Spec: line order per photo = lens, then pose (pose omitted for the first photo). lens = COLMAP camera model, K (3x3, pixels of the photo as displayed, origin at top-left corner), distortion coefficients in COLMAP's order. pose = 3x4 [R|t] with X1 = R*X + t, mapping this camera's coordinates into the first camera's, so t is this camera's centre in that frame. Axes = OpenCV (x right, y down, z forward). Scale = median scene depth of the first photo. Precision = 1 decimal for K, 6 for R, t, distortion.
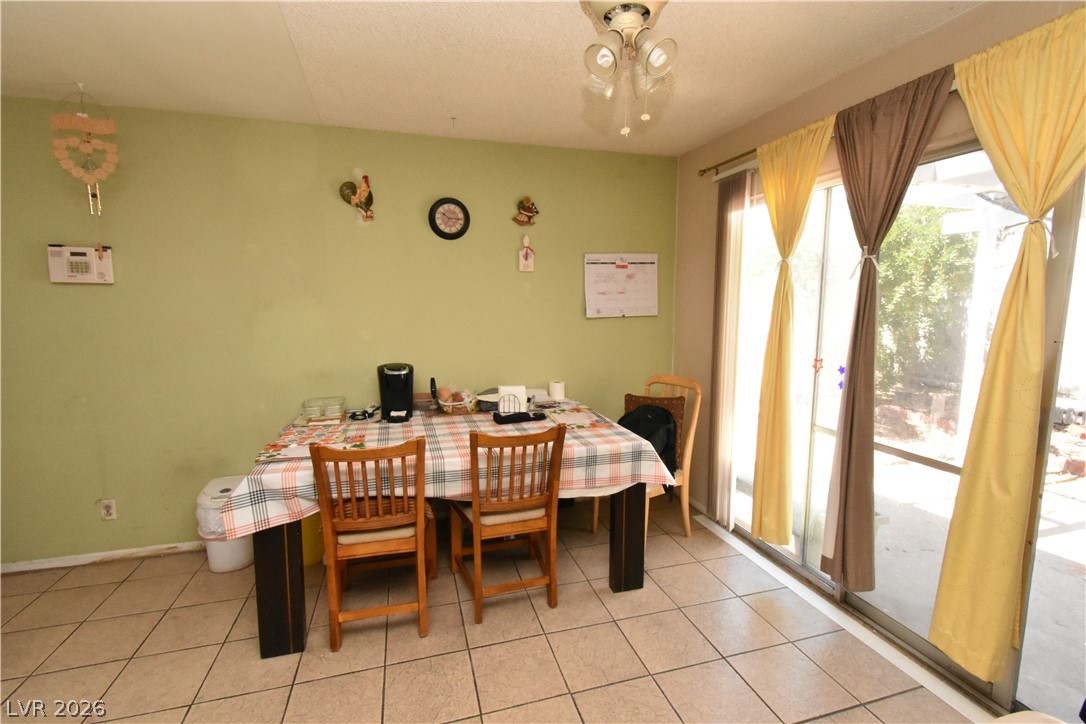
lens RADIAL K [[477.5, 0, 540.5], [0, 477.5, 360.0], [0, 0, 1]] dist [0.006236, -0.004184]
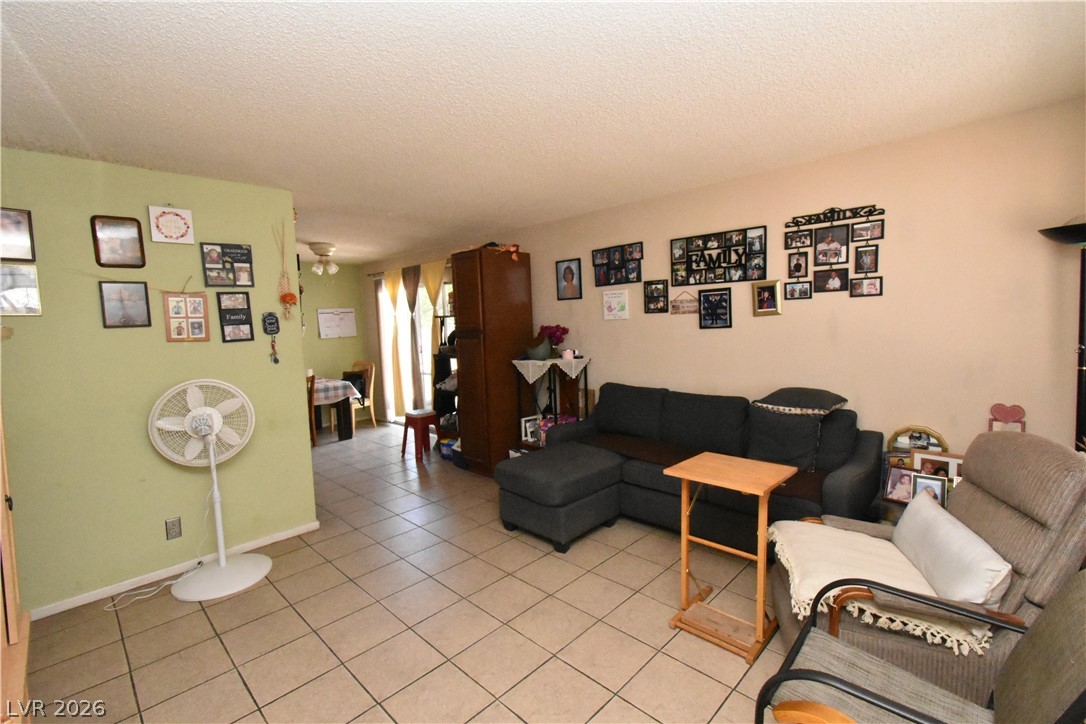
lens RADIAL K [[477.5, 0, 540.5], [0, 477.5, 360.0], [0, 0, 1]] dist [0.006236, -0.004184]
pose [[0.869053, -0.067432, 0.490103, -0.137702], [0.093631, 0.995182, -0.029101, 0.212133], [-0.485779, 0.071179, 0.871179, -1.751298]]
